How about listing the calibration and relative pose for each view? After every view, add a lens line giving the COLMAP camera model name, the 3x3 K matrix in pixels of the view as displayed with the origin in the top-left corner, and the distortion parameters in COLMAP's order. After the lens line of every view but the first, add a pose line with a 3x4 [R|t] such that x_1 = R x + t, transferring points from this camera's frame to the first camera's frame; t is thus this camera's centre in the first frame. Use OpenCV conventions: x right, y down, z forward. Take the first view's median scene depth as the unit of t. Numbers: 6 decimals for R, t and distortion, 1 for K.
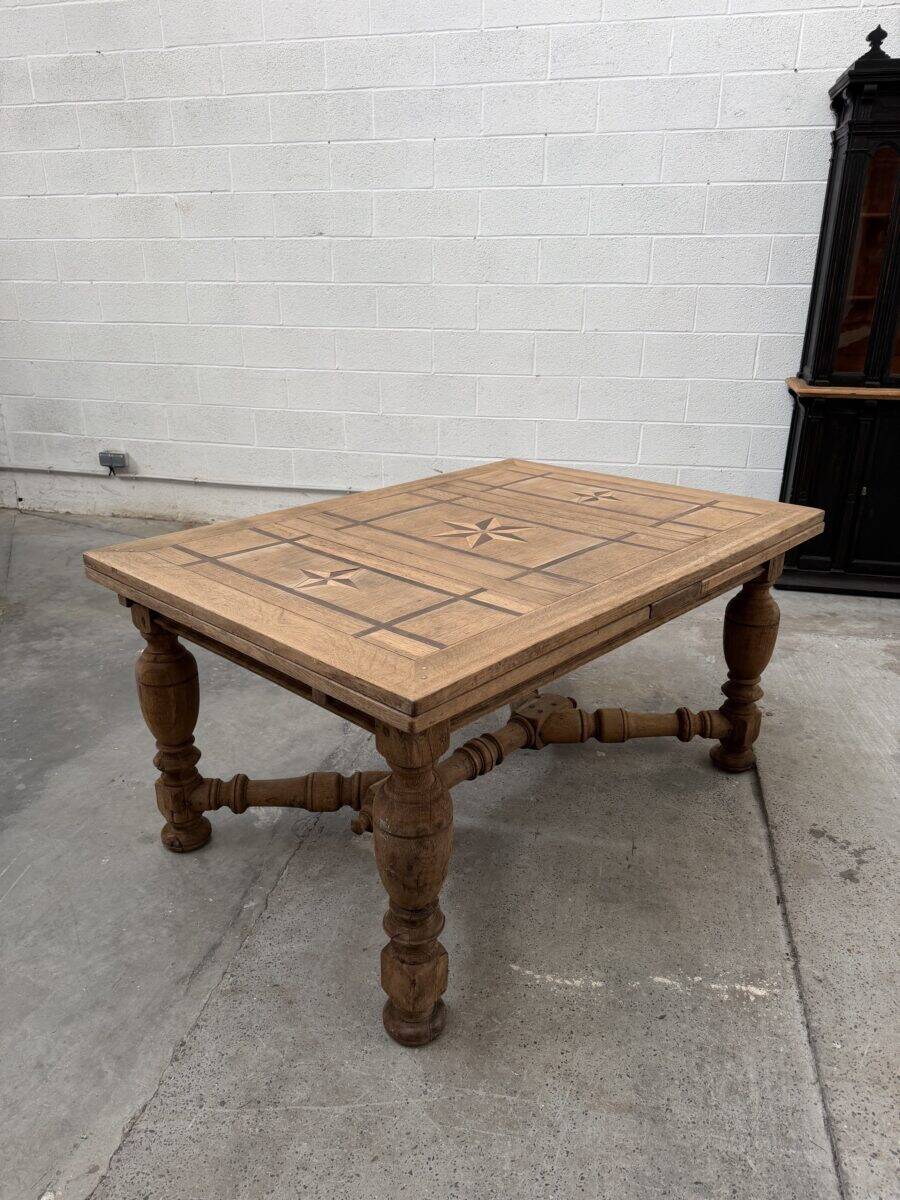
lens RADIAL K [[850.5, 0, 442.9], [0, 850.5, 603.9], [0, 0, 1]] dist [0.003747, -0.007373]
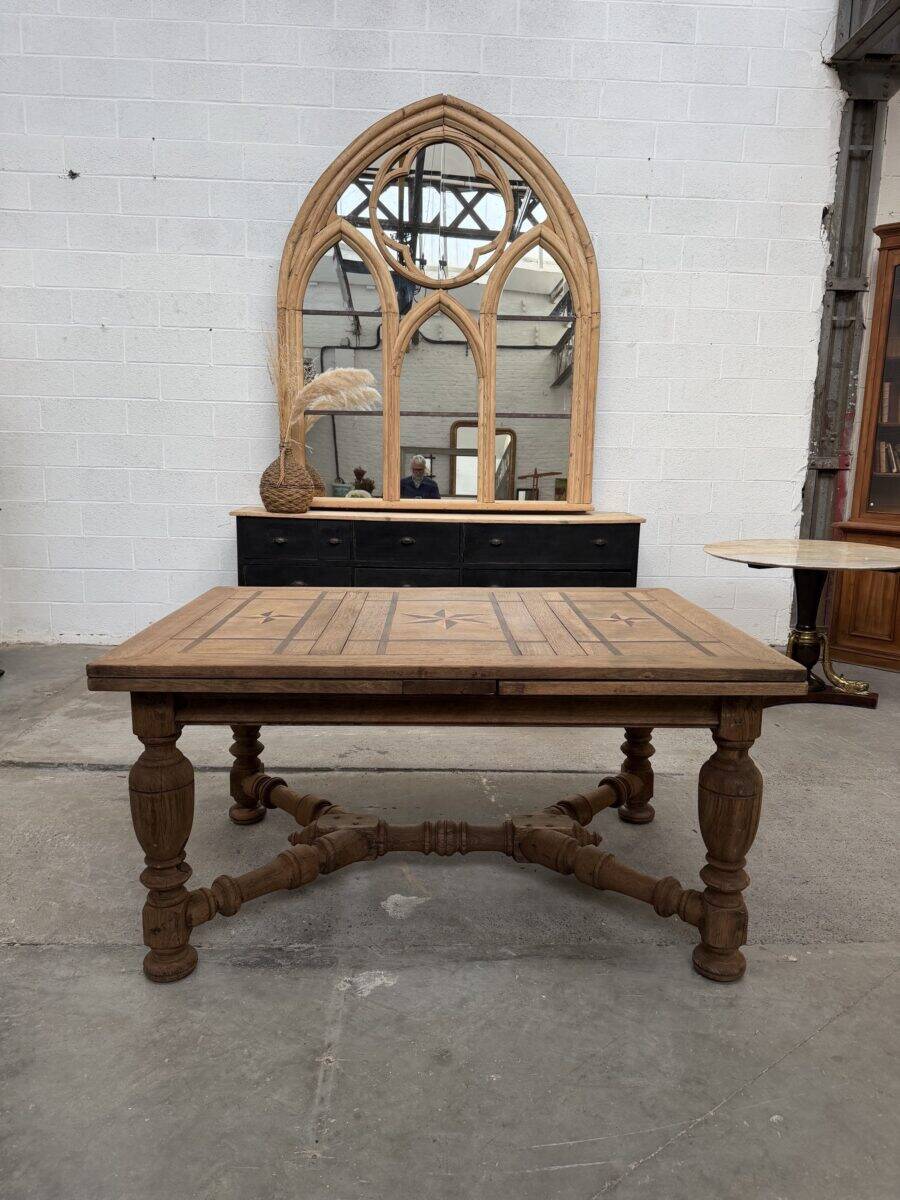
lens RADIAL K [[843.7, 0, 447.0], [0, 843.7, 602.3], [0, 0, 1]] dist [0.027847, -0.035636]
pose [[-0.239605, -0.170331, 0.955812, -0.900452], [0.333419, 0.910177, 0.245781, -0.264347], [-0.911823, 0.377577, -0.161292, 0.840630]]
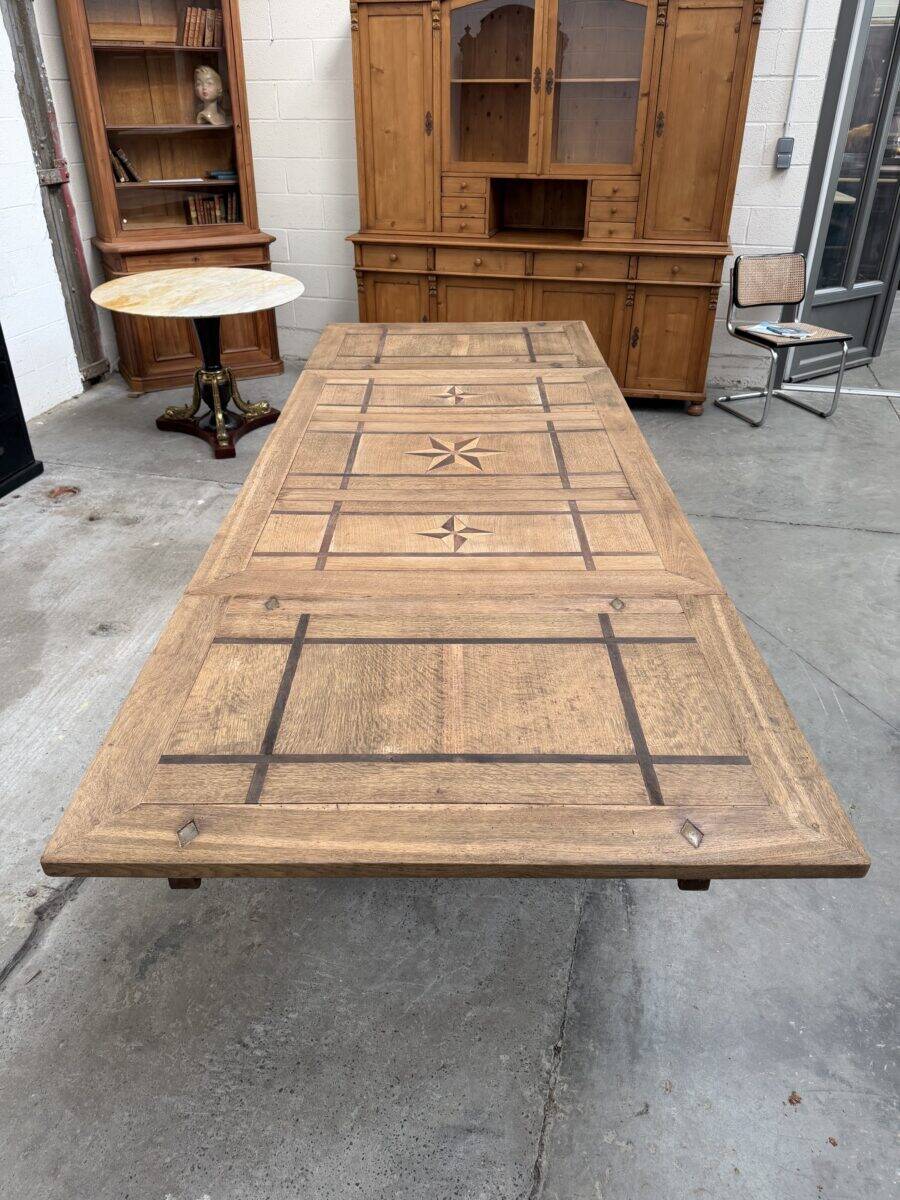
lens RADIAL K [[850.1, 0, 445.0], [0, 850.1, 593.3], [0, 0, 1]] dist [0.025605, -0.033738]
pose [[-0.999555, -0.013752, 0.026463, 0.026102], [0.012276, 0.618979, 0.785312, -0.642030], [-0.027180, 0.785287, -0.618534, 1.362937]]
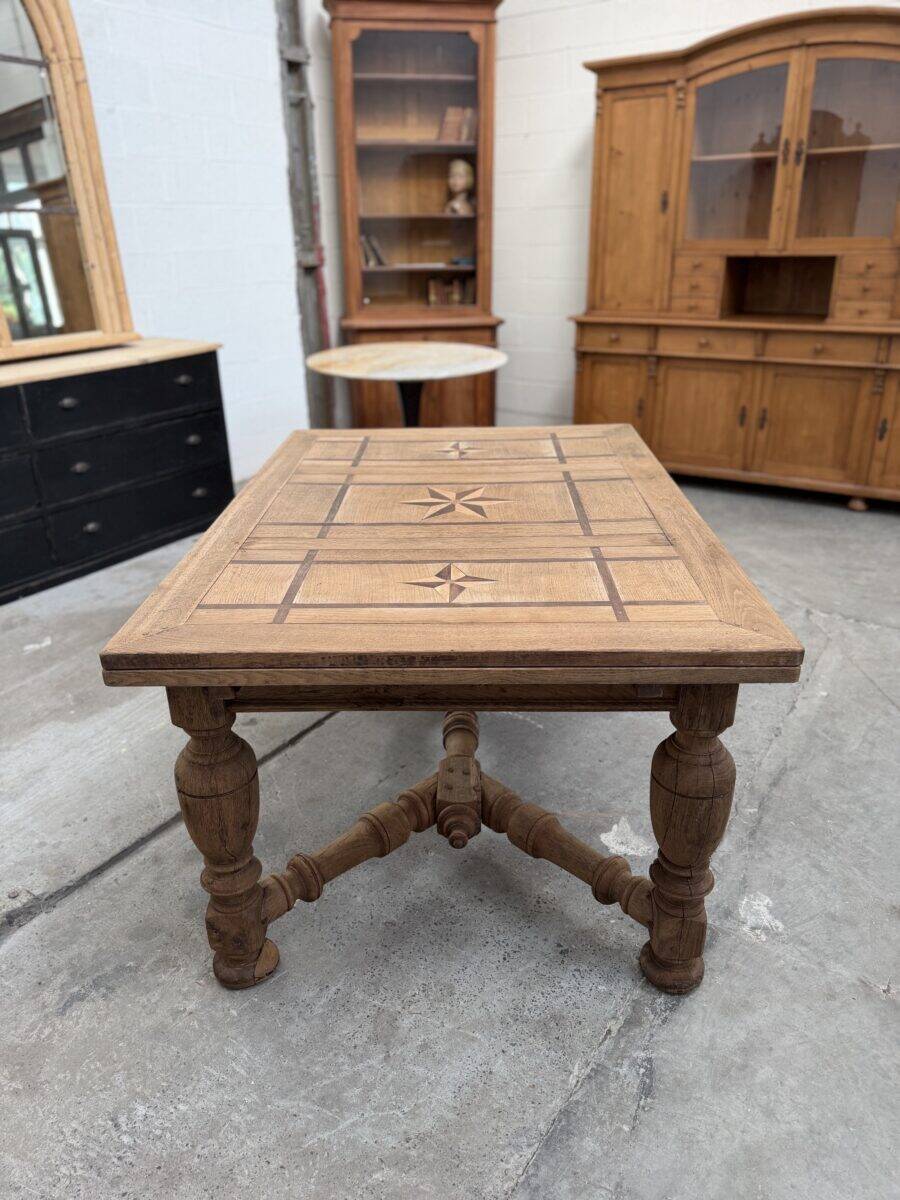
lens RADIAL K [[850.1, 0, 445.0], [0, 850.1, 593.3], [0, 0, 1]] dist [0.025605, -0.033738]
pose [[-0.931544, -0.124097, 0.341796, -0.156174], [0.150564, 0.723965, 0.673205, -0.497712], [-0.330992, 0.678582, -0.655721, 1.289970]]
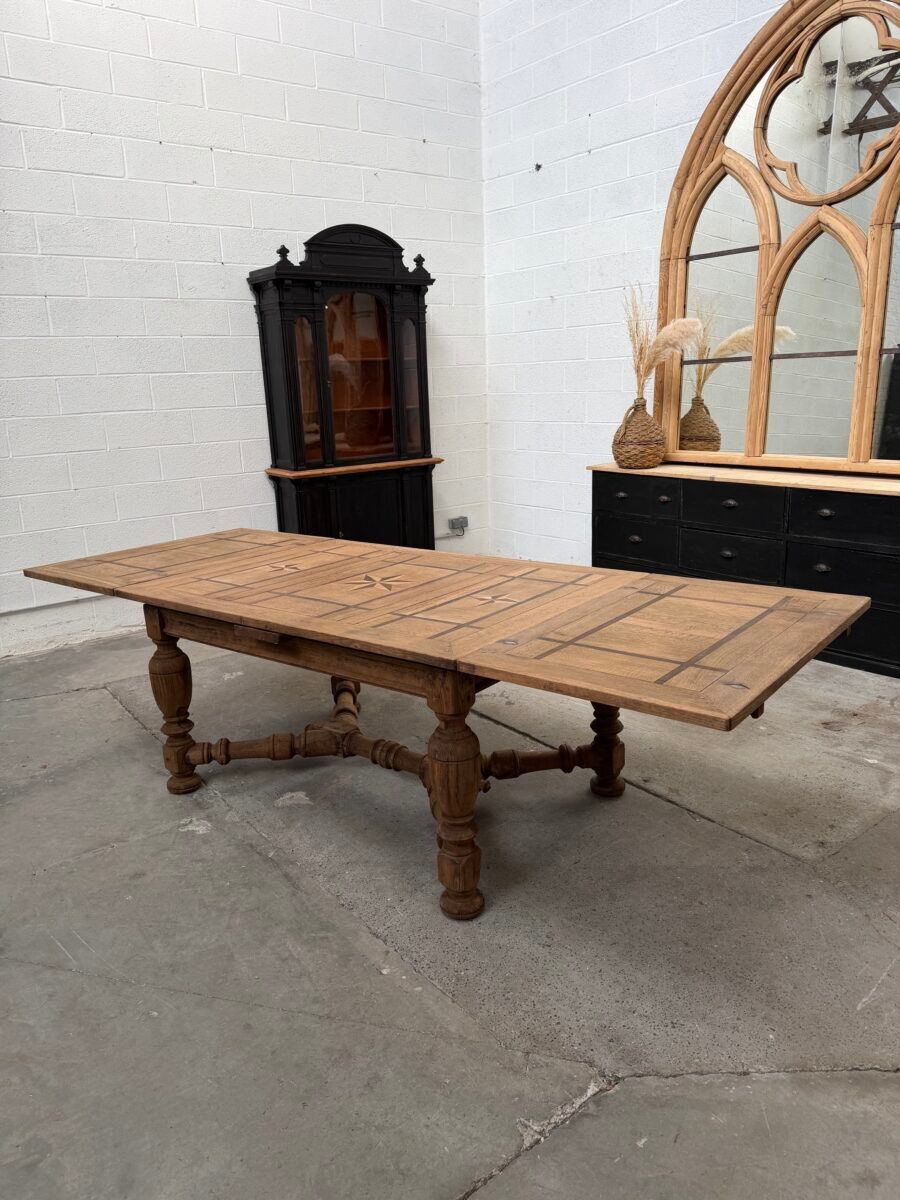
lens RADIAL K [[839.3, 0, 447.3], [0, 839.3, 600.2], [0, 0, 1]] dist [0.059753, -0.088568]
pose [[0.639828, -0.222467, 0.735615, -0.746816], [0.314628, 0.949121, 0.013377, 0.027381], [-0.701163, 0.222886, 0.677268, -0.168593]]
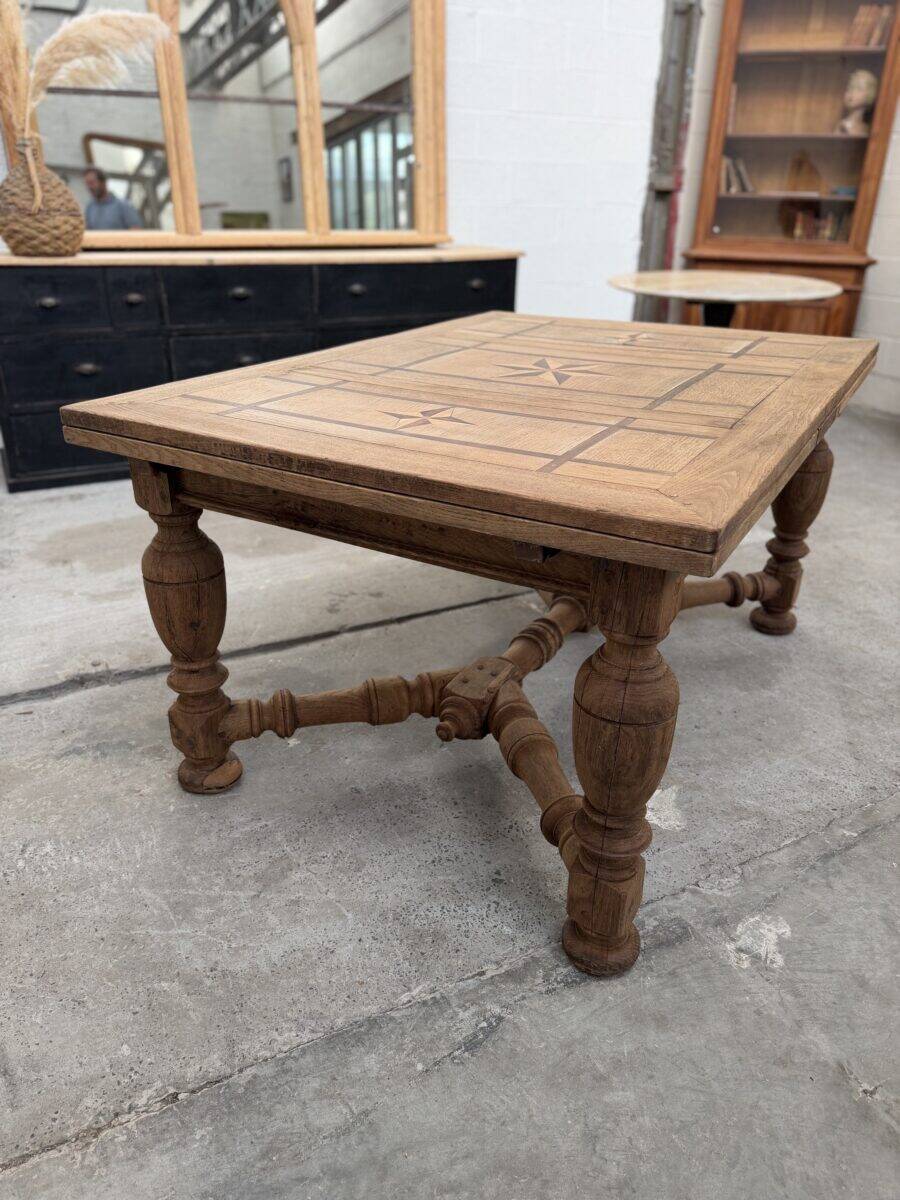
lens RADIAL K [[850.5, 0, 449.1], [0, 850.5, 593.8], [0, 0, 1]] dist [0.005107, -0.009658]
pose [[-0.643992, -0.326464, 0.691878, -0.368289], [0.262840, 0.754910, 0.600855, -0.325604], [-0.718463, 0.568799, -0.400348, 1.150051]]
